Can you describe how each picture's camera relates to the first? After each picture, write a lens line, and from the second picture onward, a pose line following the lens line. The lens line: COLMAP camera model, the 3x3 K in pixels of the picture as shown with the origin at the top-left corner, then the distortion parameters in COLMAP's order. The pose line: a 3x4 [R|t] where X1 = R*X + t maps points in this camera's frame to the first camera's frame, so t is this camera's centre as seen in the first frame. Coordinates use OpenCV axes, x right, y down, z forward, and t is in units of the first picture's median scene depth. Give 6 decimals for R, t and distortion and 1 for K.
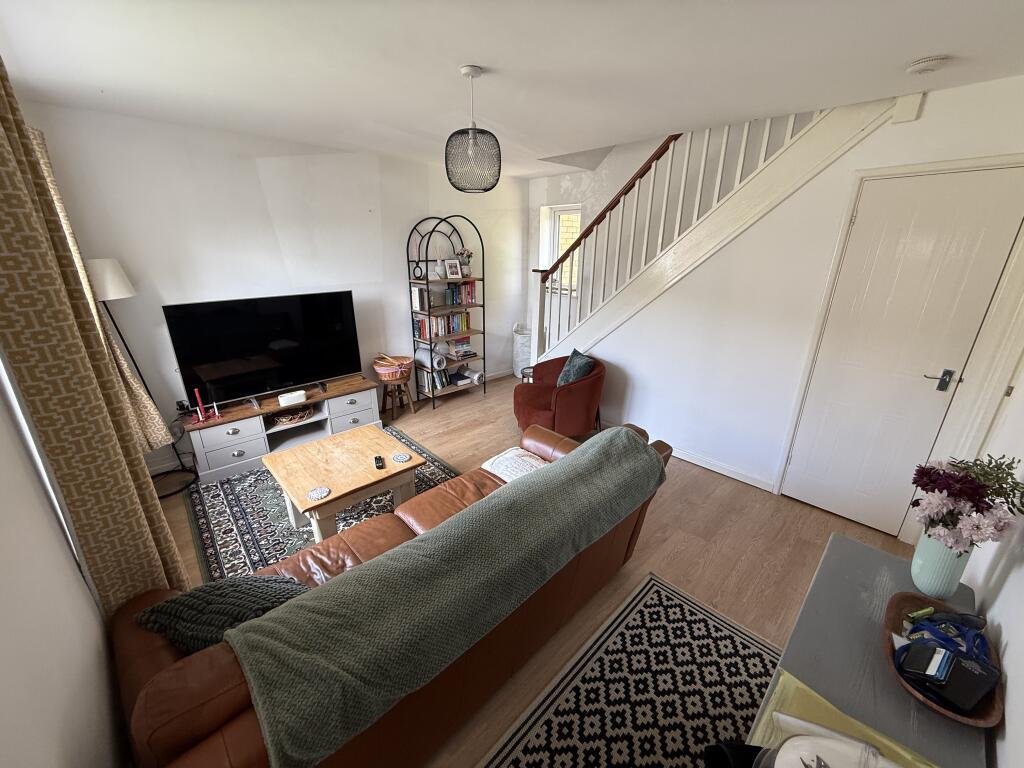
lens RADIAL K [[407.2, 0, 510.3], [0, 407.2, 386.3], [0, 0, 1]] dist [-0.001210, -0.000238]
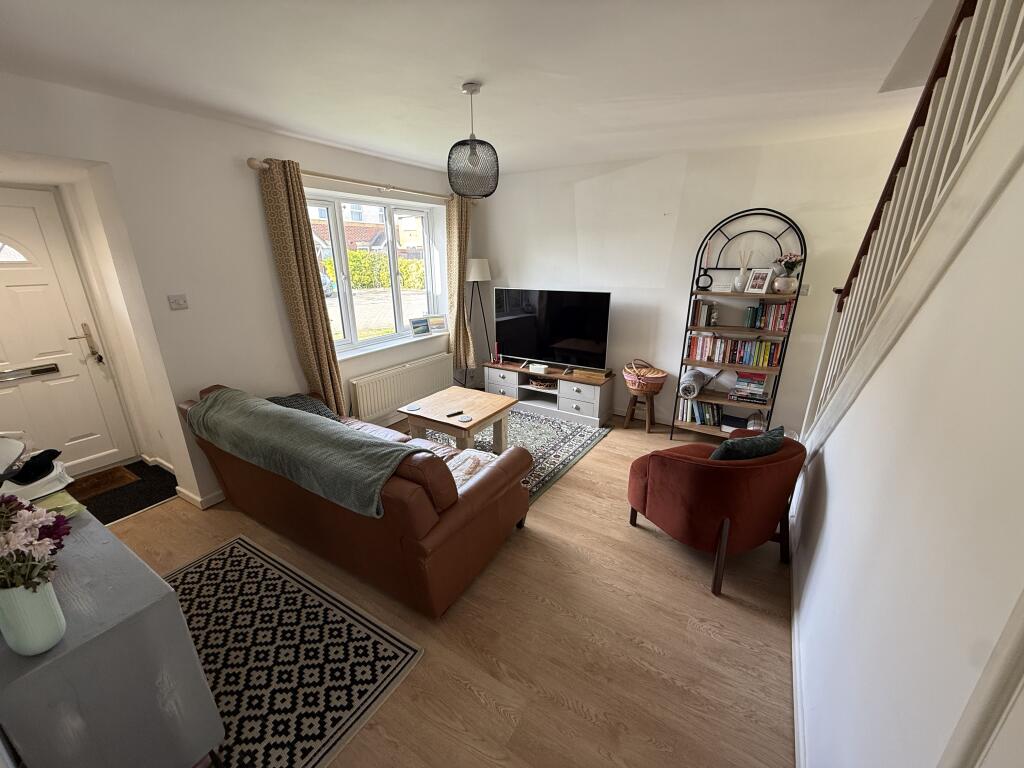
lens RADIAL K [[407.2, 0, 510.3], [0, 407.2, 386.3], [0, 0, 1]] dist [-0.001210, -0.000238]
pose [[0.245137, 0.295437, -0.923377, 0.625144], [-0.314715, 0.925107, 0.212440, -0.158703], [0.916985, 0.238523, 0.319757, 0.496563]]
